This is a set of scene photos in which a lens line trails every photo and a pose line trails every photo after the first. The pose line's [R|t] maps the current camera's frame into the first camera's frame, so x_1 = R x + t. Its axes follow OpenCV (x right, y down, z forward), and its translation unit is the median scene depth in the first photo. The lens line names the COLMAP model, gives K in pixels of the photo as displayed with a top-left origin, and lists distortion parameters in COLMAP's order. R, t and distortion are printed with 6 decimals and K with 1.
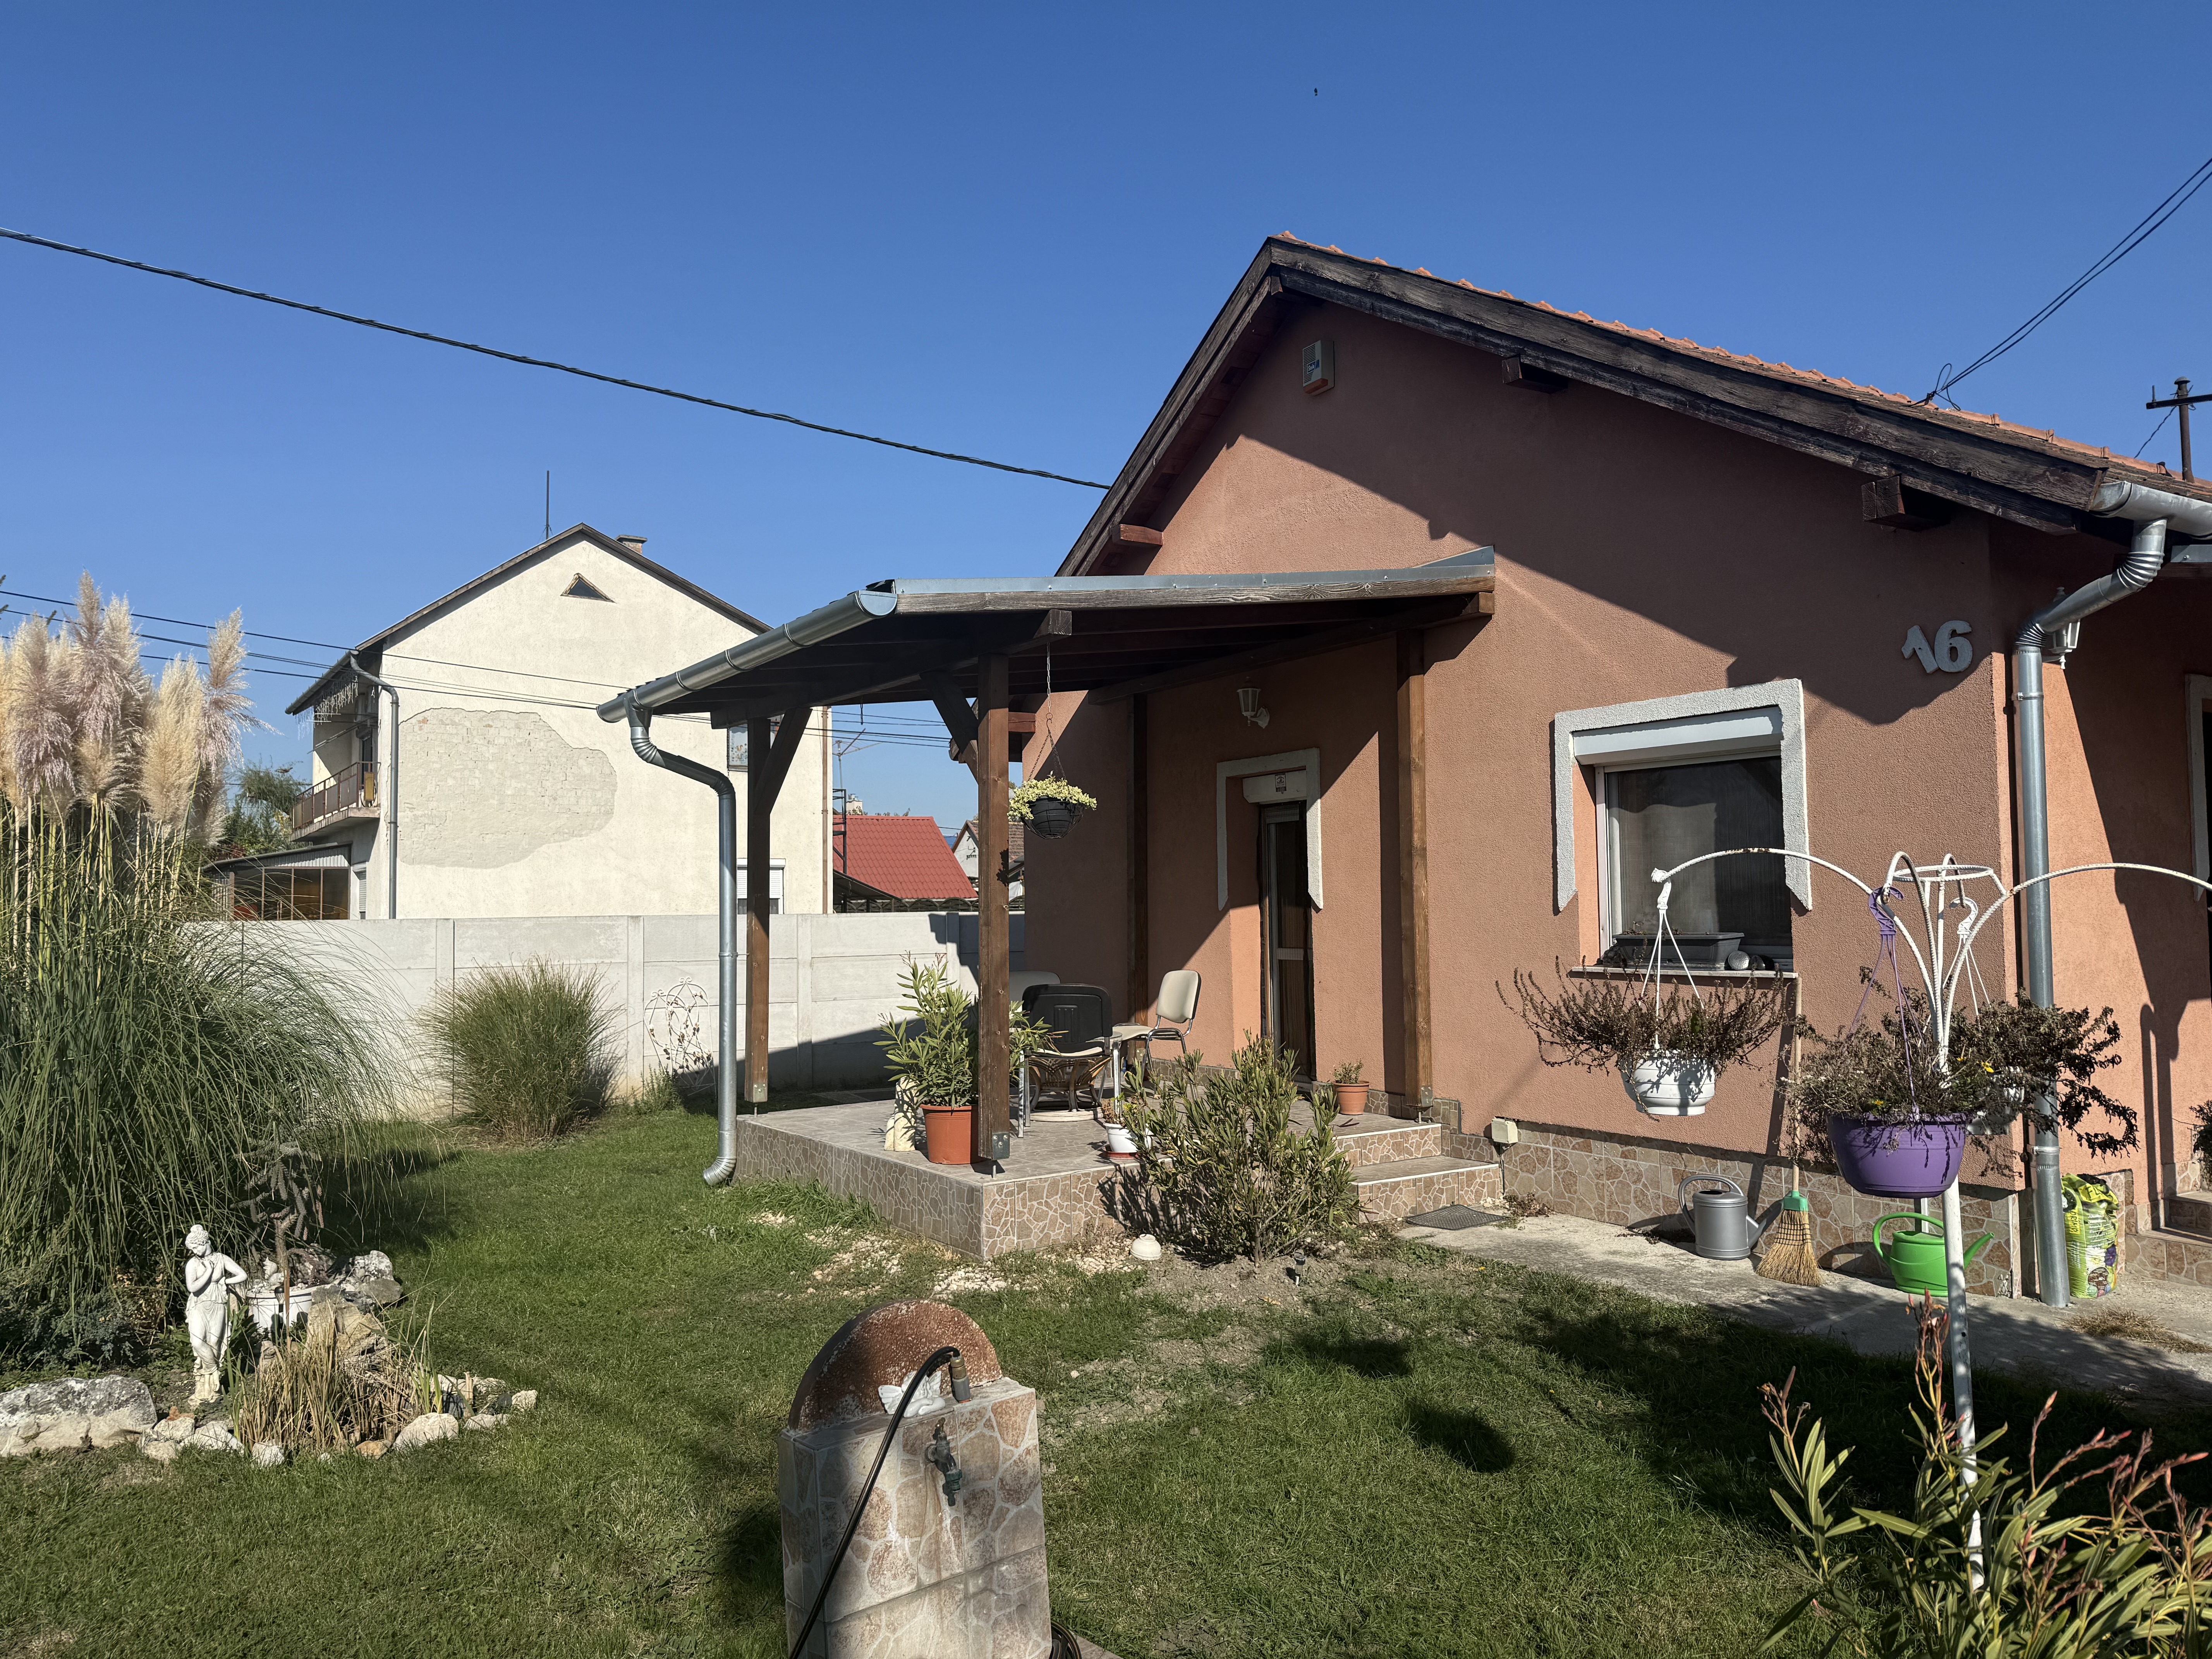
lens RADIAL K [[1563.9, 0, 1100.0], [0, 1563.9, 833.5], [0, 0, 1]] dist [0.033805, -0.043882]
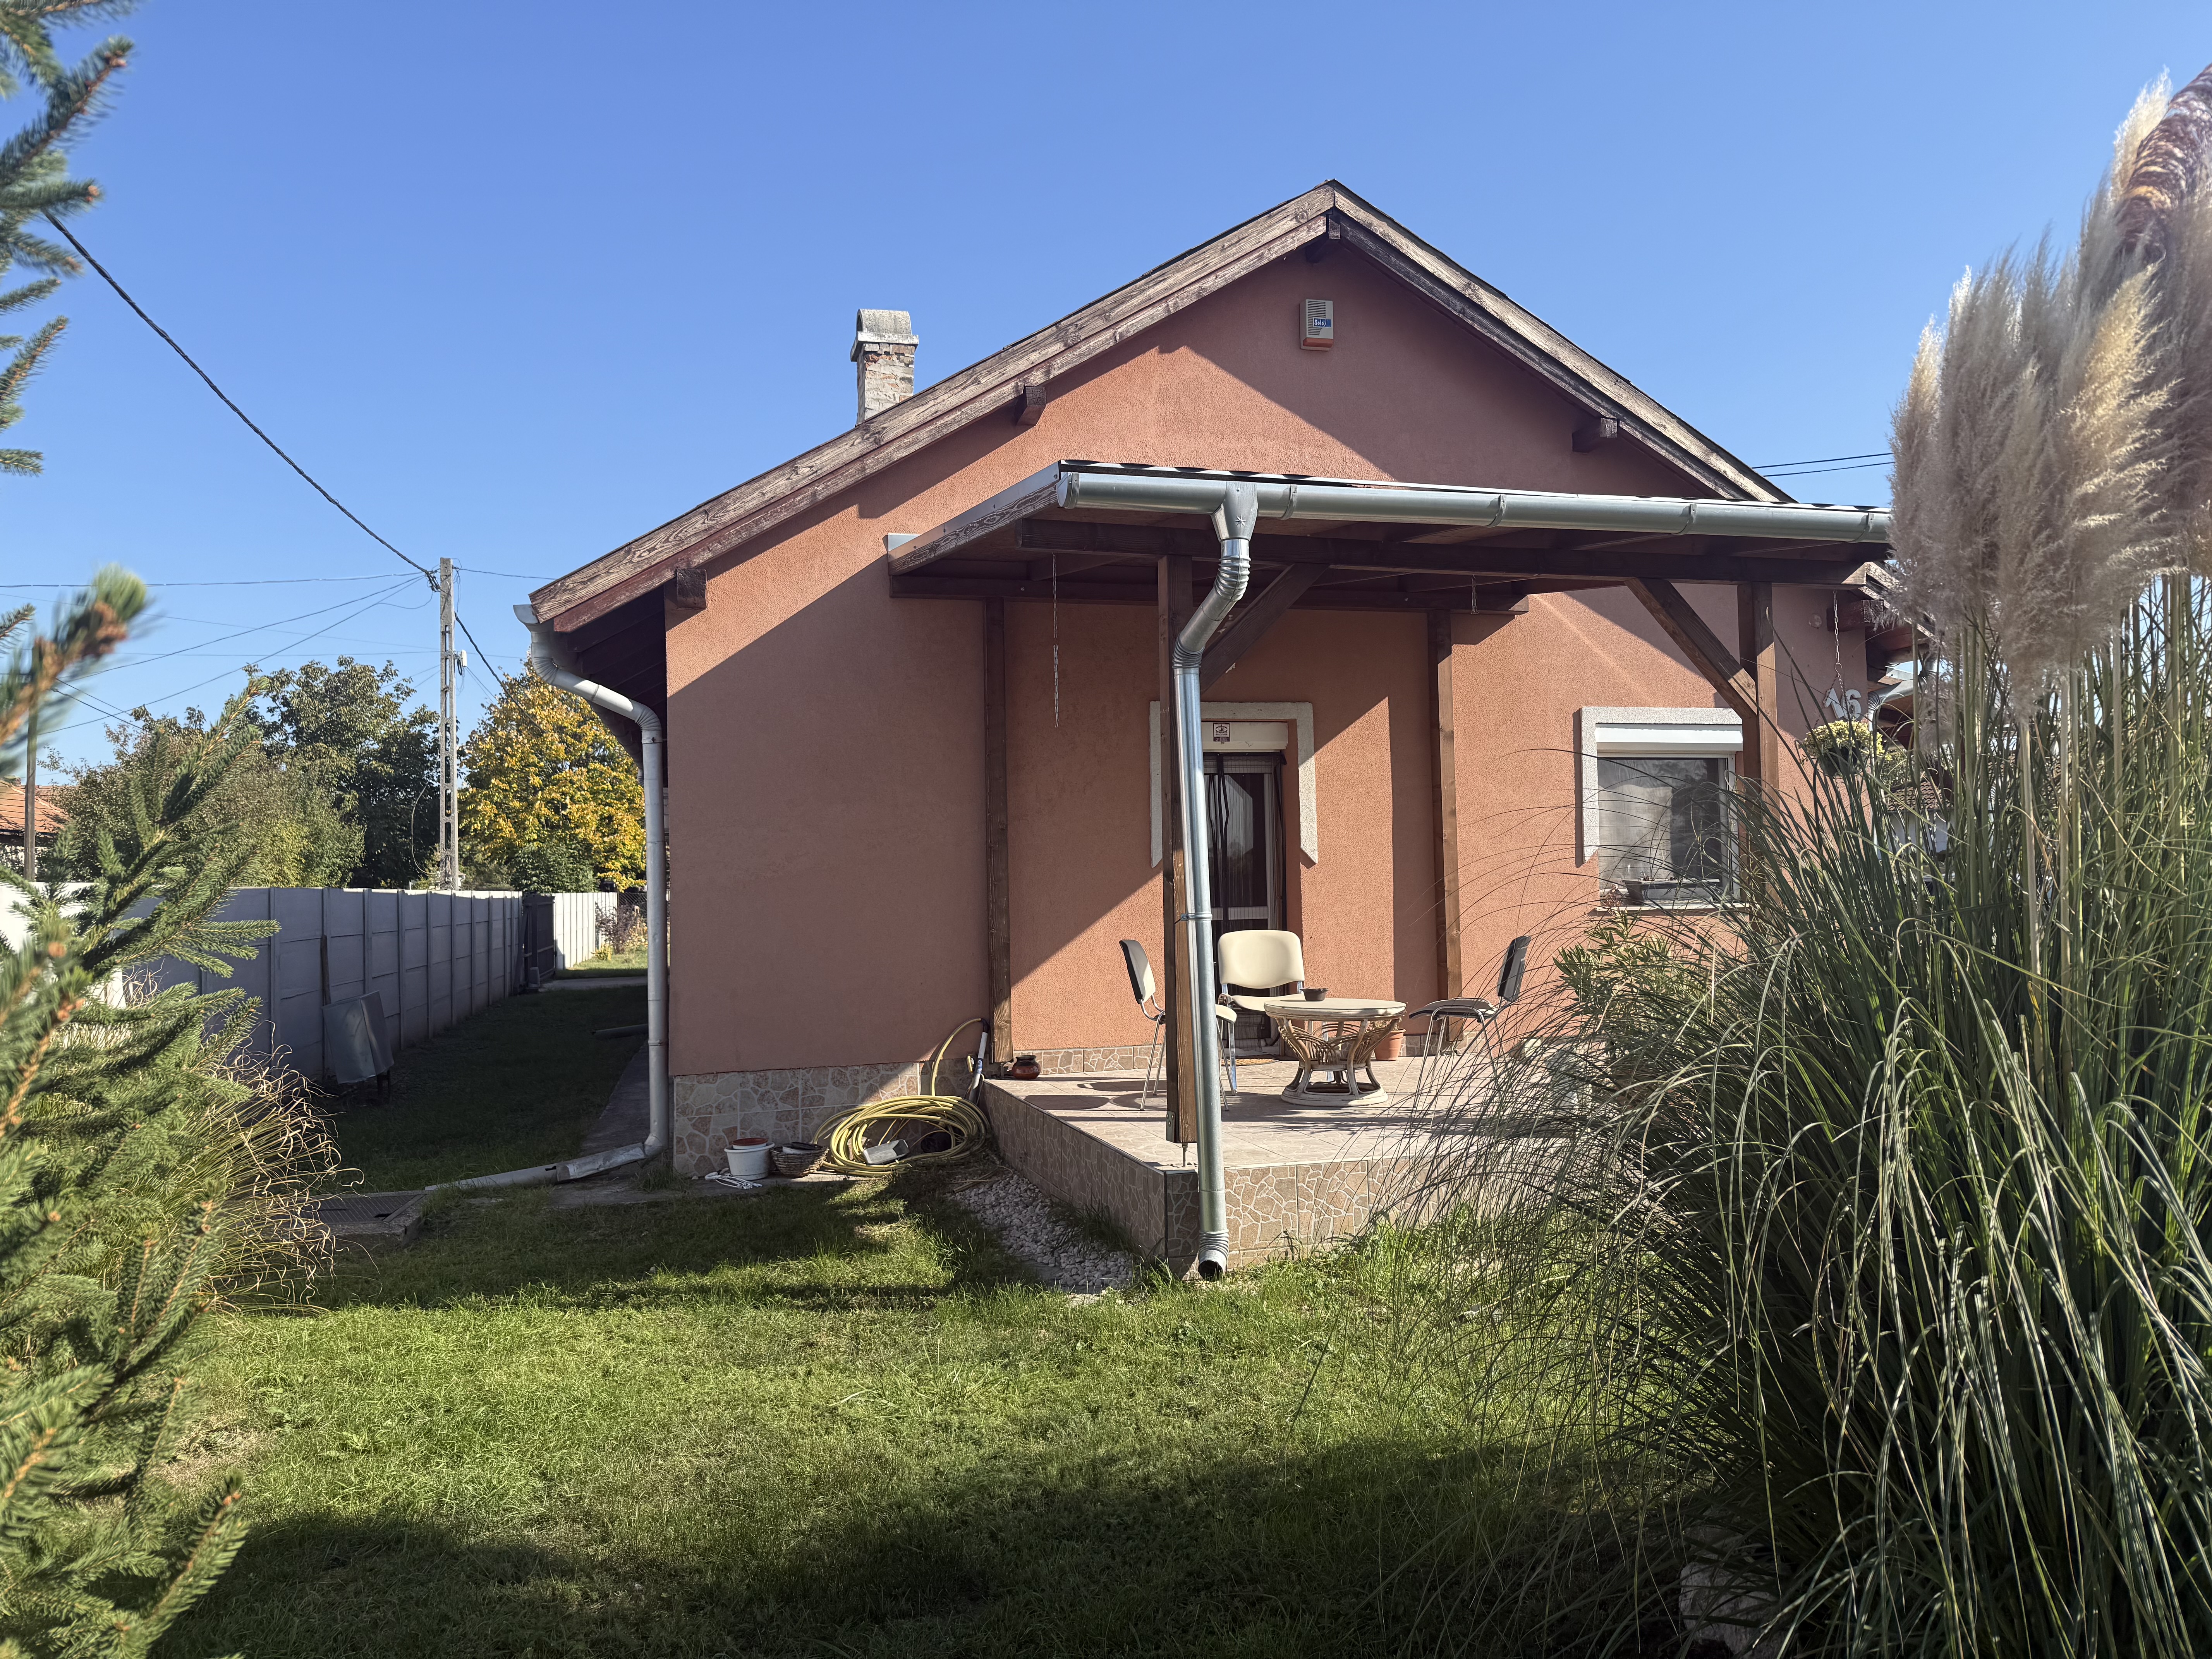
lens RADIAL K [[1563.9, 0, 1100.0], [0, 1563.9, 833.5], [0, 0, 1]] dist [0.033805, -0.043882]
pose [[0.267264, 0.018882, 0.963438, -0.922553], [-0.033723, 0.999379, -0.010232, 0.046712], [-0.963033, -0.029756, 0.267734, 0.919053]]
